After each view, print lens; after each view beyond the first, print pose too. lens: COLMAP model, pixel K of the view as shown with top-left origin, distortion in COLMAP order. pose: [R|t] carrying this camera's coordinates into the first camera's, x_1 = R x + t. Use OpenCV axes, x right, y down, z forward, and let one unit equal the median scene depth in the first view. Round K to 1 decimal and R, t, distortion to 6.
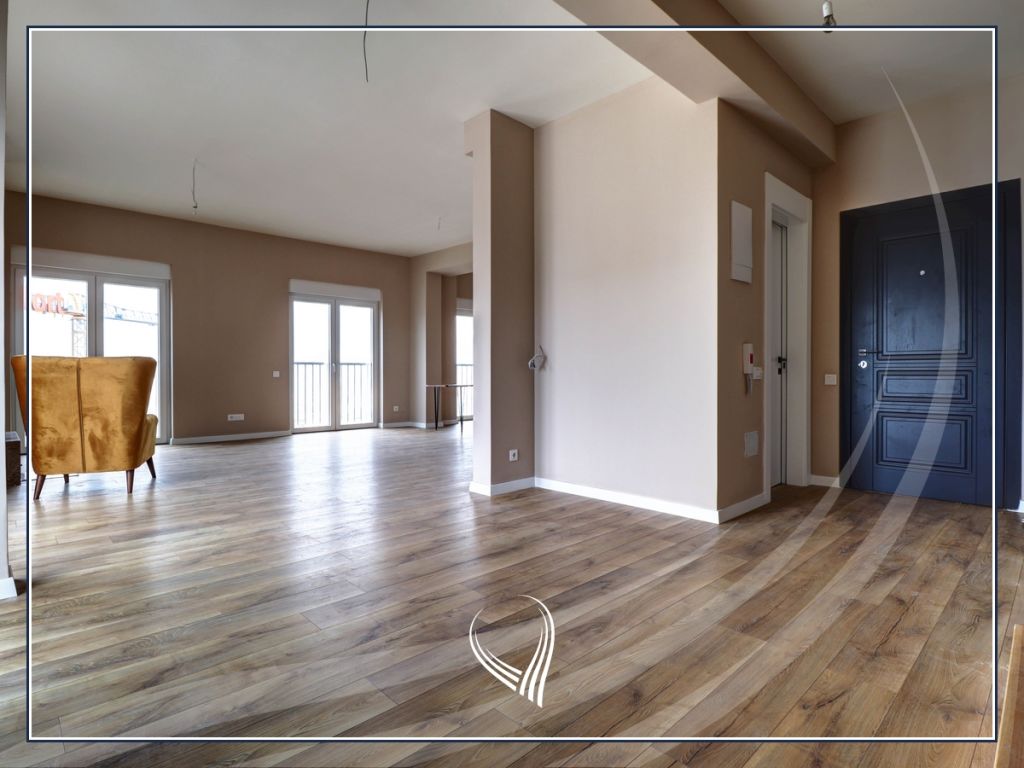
lens RADIAL K [[545.0, 0, 507.8], [0, 545.0, 381.5], [0, 0, 1]] dist [-0.002911, -0.014103]
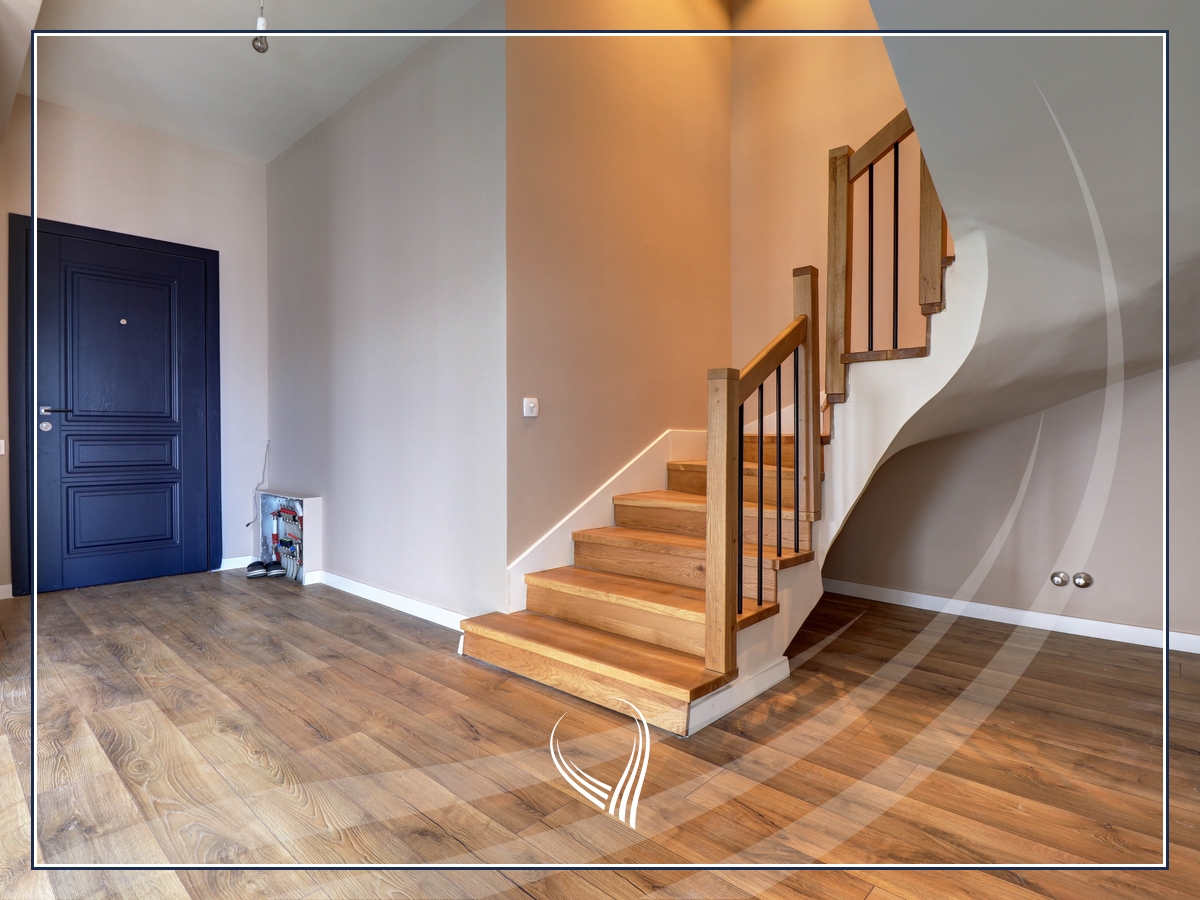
lens RADIAL K [[638.6, 0, 589.7], [0, 638.6, 439.5], [0, 0, 1]] dist [-0.002911, -0.014103]
pose [[-0.041983, -0.009346, 0.999075, -0.480024], [0.025931, 0.999609, 0.010440, -0.005275], [-0.998782, 0.026346, -0.041724, 0.527842]]
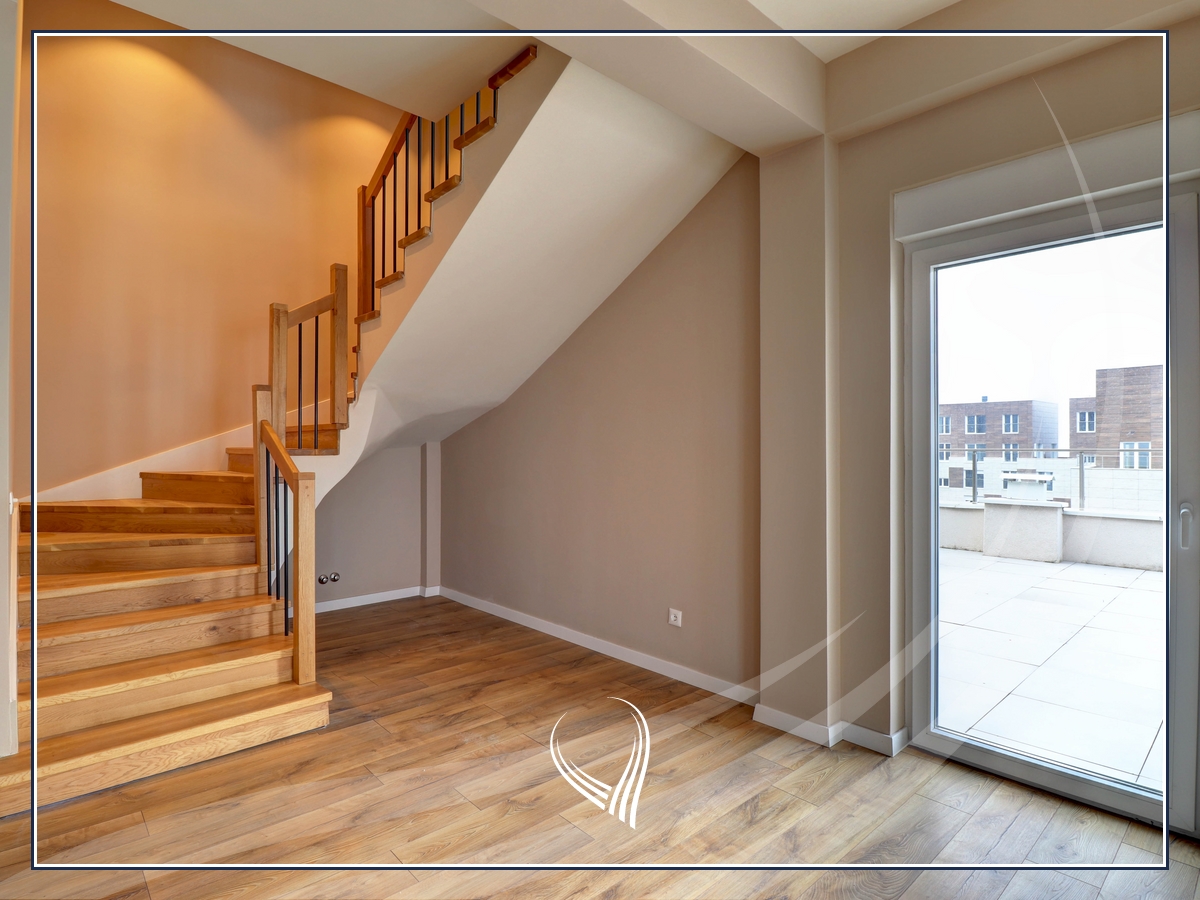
lens RADIAL K [[638.6, 0, 603.9], [0, 638.6, 444.2], [0, 0, 1]] dist [-0.002911, -0.014103]
pose [[-0.999583, -0.003342, 0.028699, -0.227887], [-0.002679, 0.999730, 0.023100, -0.181508], [-0.028769, 0.023013, -0.999321, 1.591370]]
